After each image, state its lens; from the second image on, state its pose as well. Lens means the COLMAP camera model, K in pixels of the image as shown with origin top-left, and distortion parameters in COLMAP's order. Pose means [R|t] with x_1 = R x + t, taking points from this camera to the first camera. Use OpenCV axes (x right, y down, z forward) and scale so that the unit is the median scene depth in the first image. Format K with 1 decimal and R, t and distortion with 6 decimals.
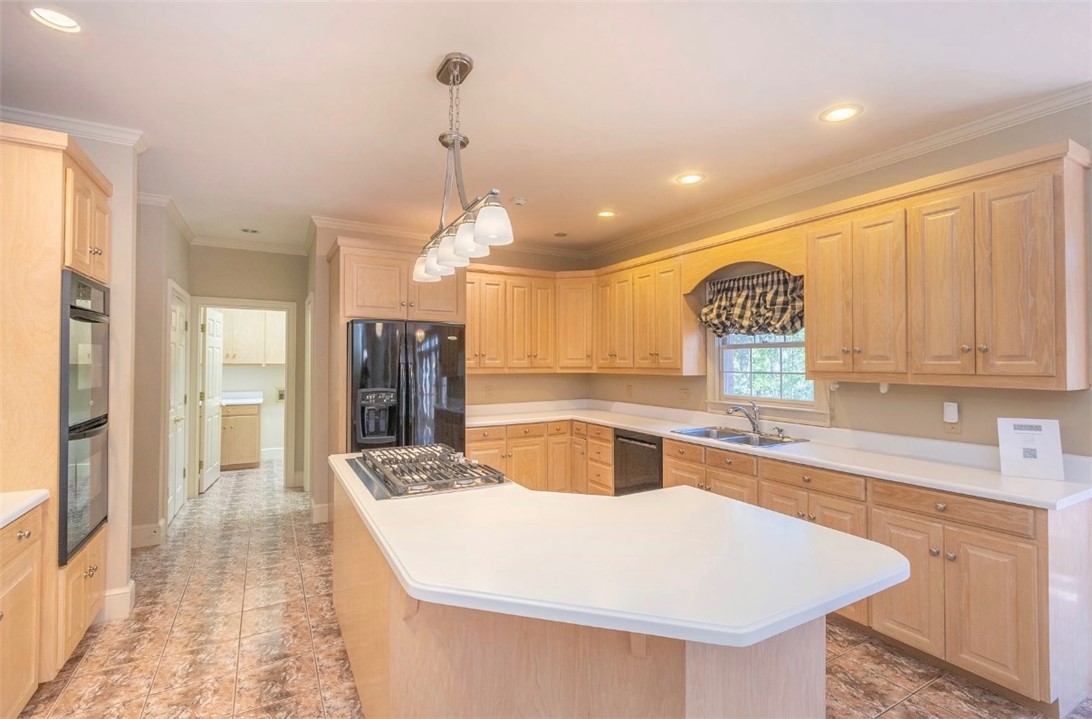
lens RADIAL K [[499.4, 0, 546.0], [0, 499.4, 359.5], [0, 0, 1]] dist [-0.000430, -0.000272]
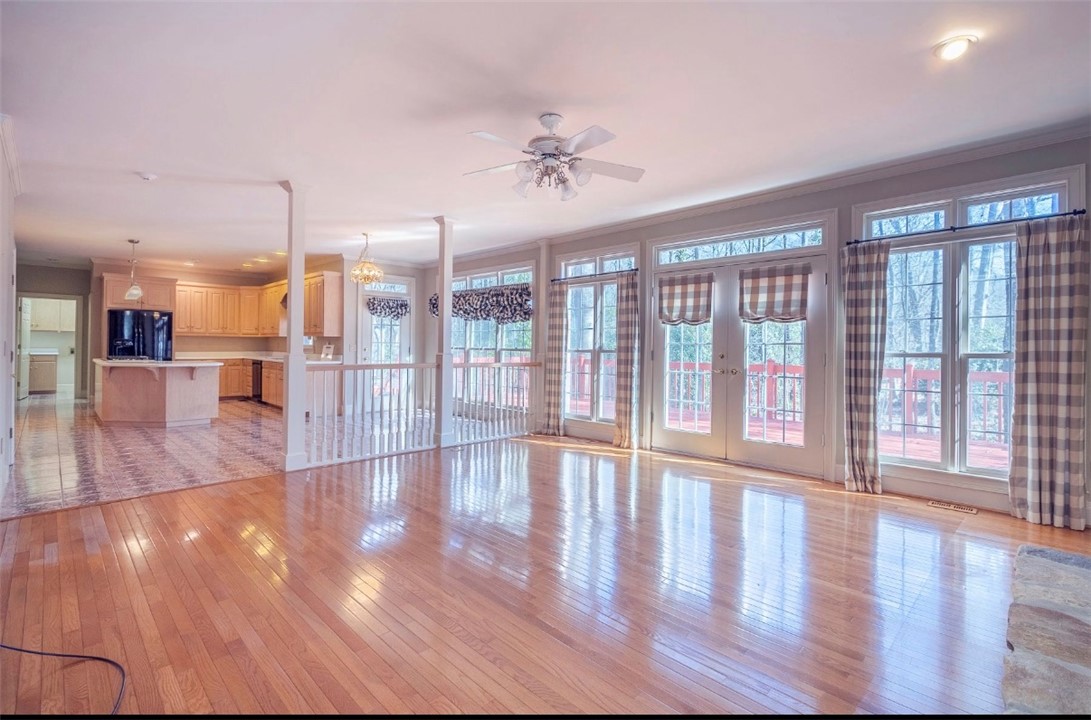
lens RADIAL K [[505.3, 0, 568.2], [0, 505.3, 347.6], [0, 0, 1]] dist [-0.002588, -0.005988]
pose [[0.957453, 0.009674, 0.288426, 0.859085], [-0.010996, 0.999935, 0.002964, 0.061400], [-0.288379, -0.006010, 0.957498, -1.620564]]
